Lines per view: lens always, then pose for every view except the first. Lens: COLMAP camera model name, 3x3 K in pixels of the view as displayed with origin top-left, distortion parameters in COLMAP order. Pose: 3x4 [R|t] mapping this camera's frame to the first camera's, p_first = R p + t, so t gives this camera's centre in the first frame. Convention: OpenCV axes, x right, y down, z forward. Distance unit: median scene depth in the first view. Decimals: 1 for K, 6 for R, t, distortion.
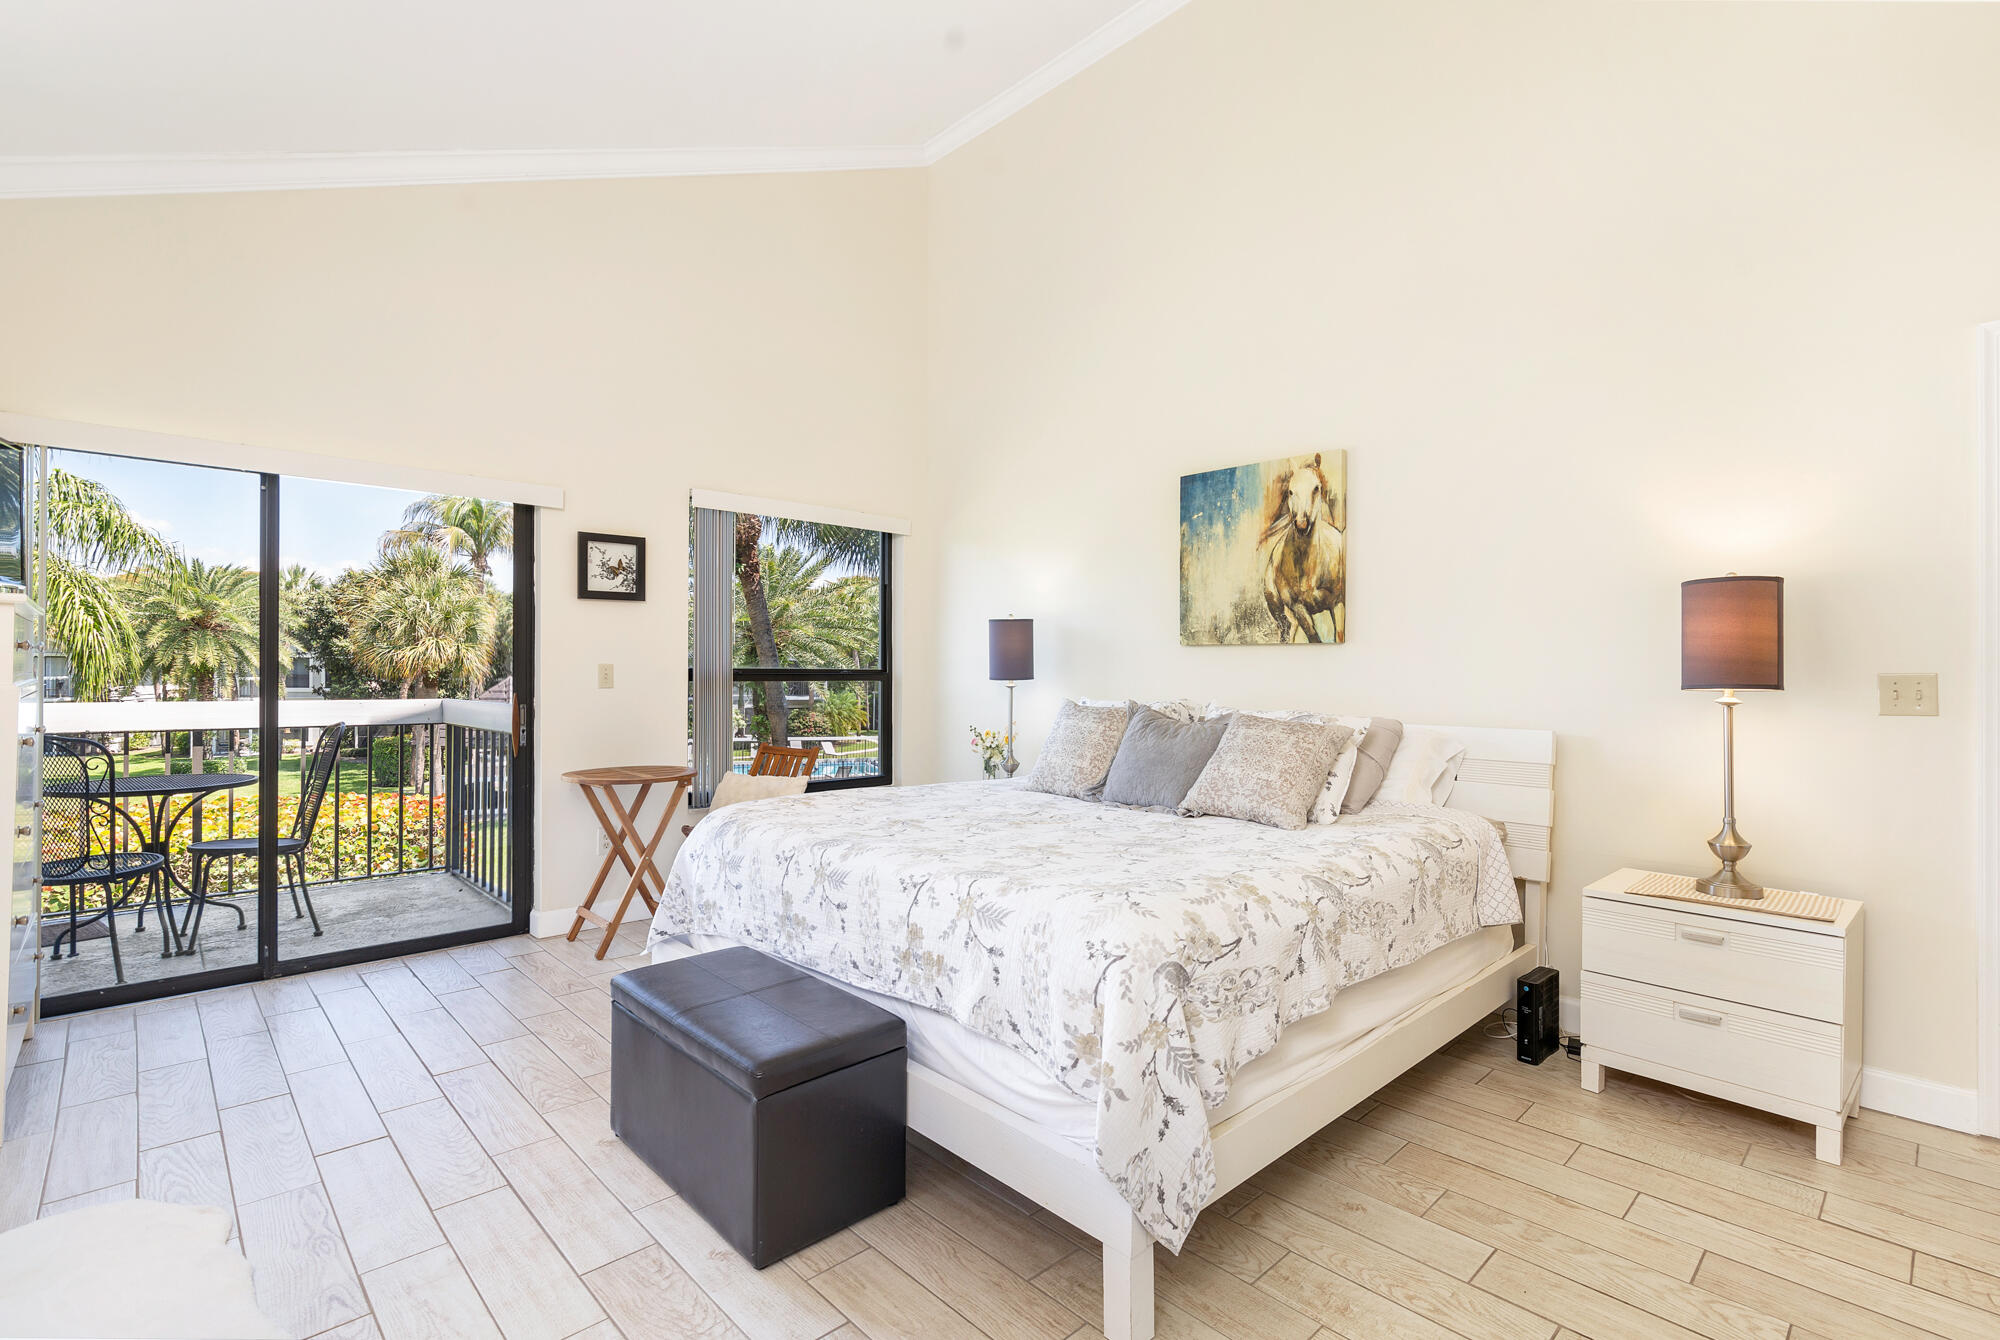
lens RADIAL K [[916.0, 0, 1002.8], [0, 916.0, 674.1], [0, 0, 1]] dist [0.002614, -0.000825]
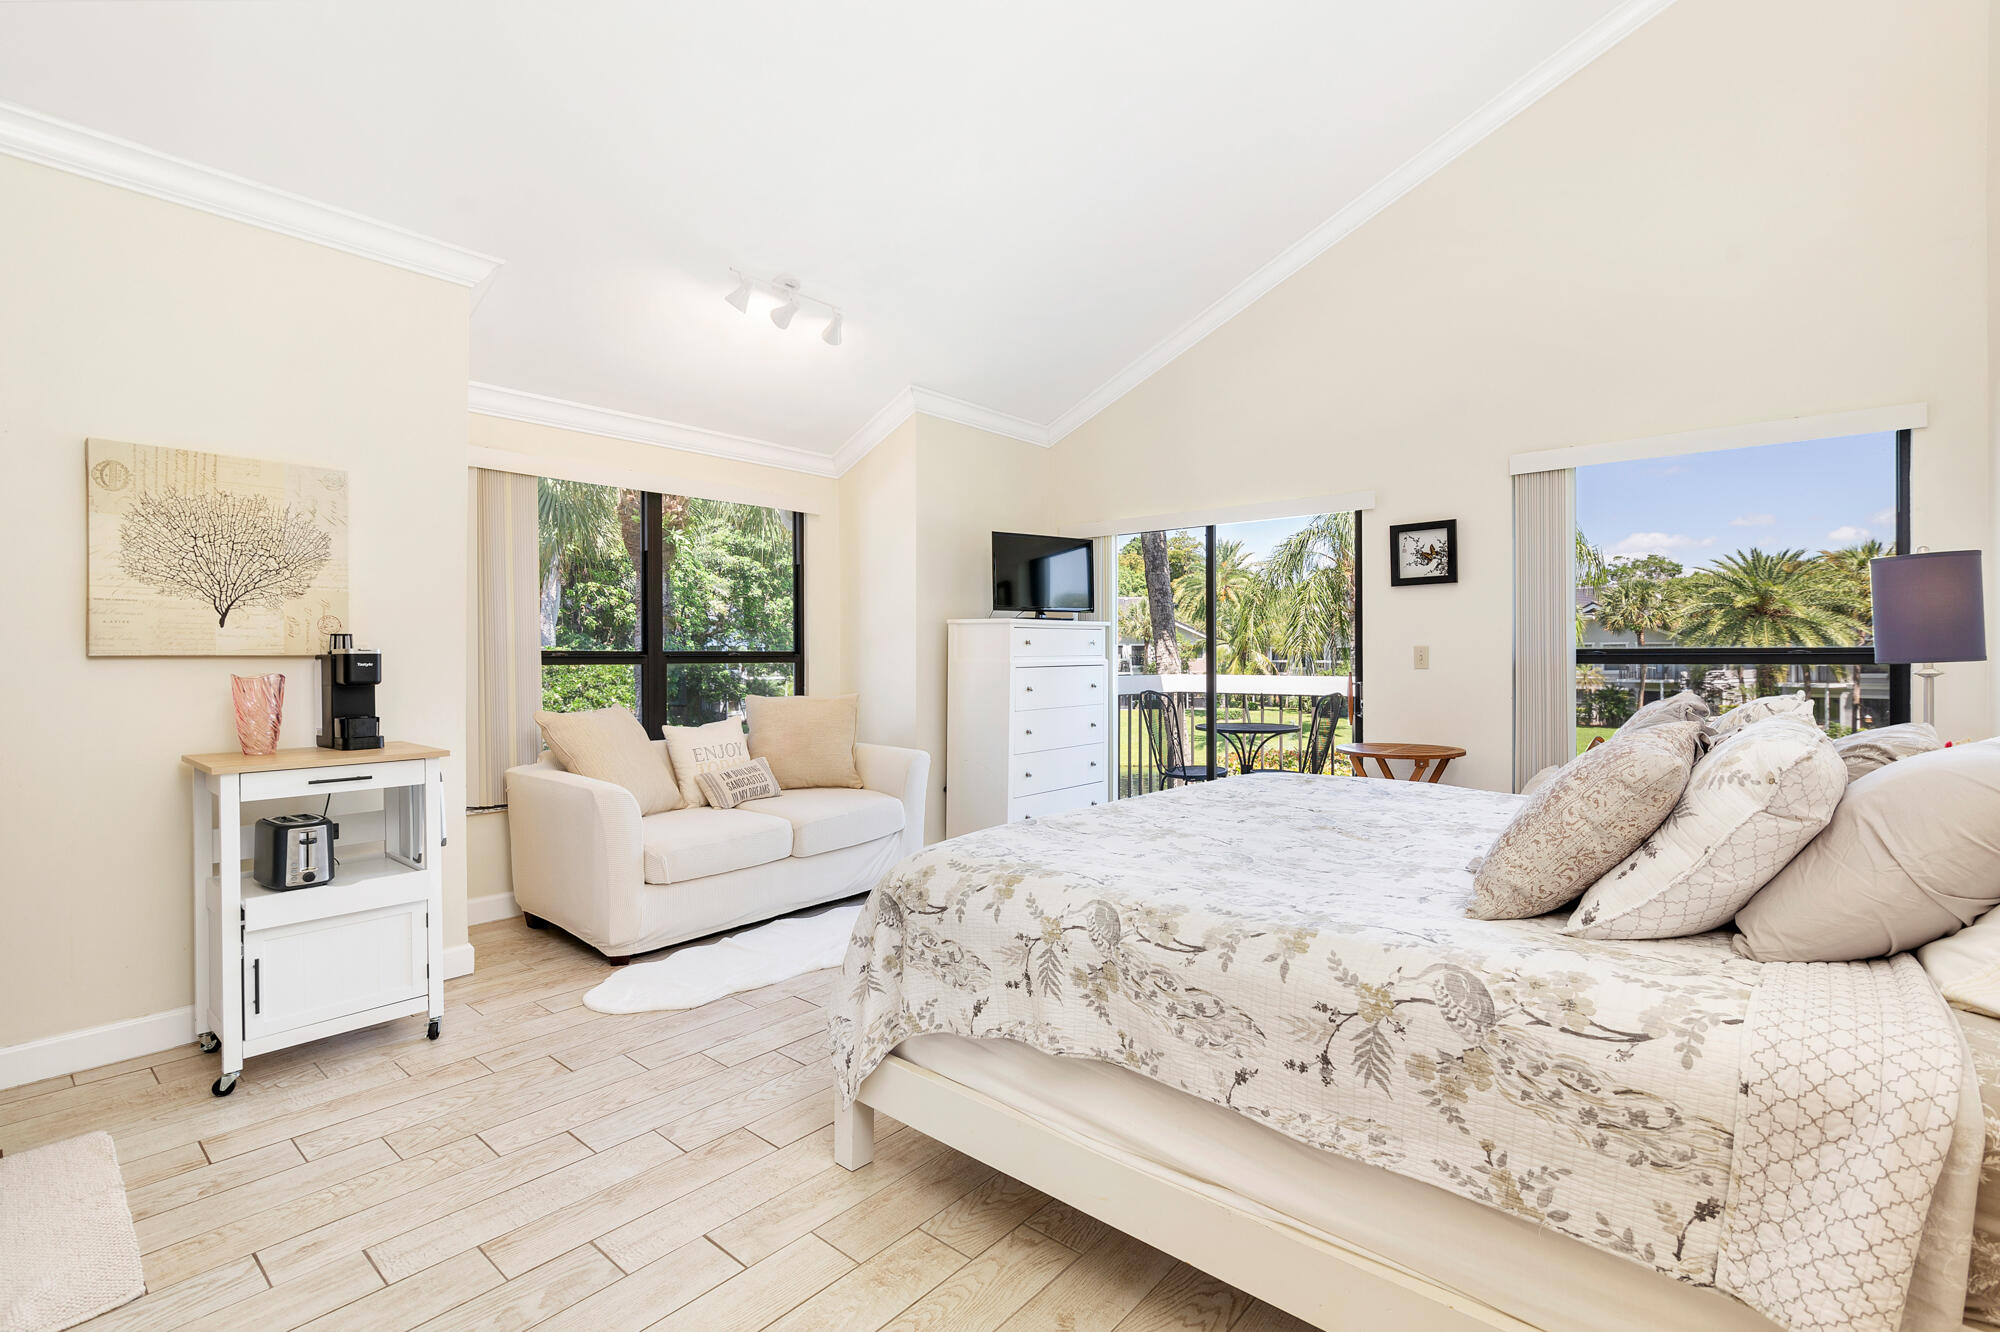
lens RADIAL K [[908.0, 0, 1002.8], [0, 908.0, 666.3], [0, 0, 1]] dist [-0.001553, -0.000035]
pose [[0.098215, 0.005185, -0.995152, 0.092970], [0.002565, 0.999982, 0.005464, 0.000840], [0.995162, -0.003090, 0.098200, 0.070015]]
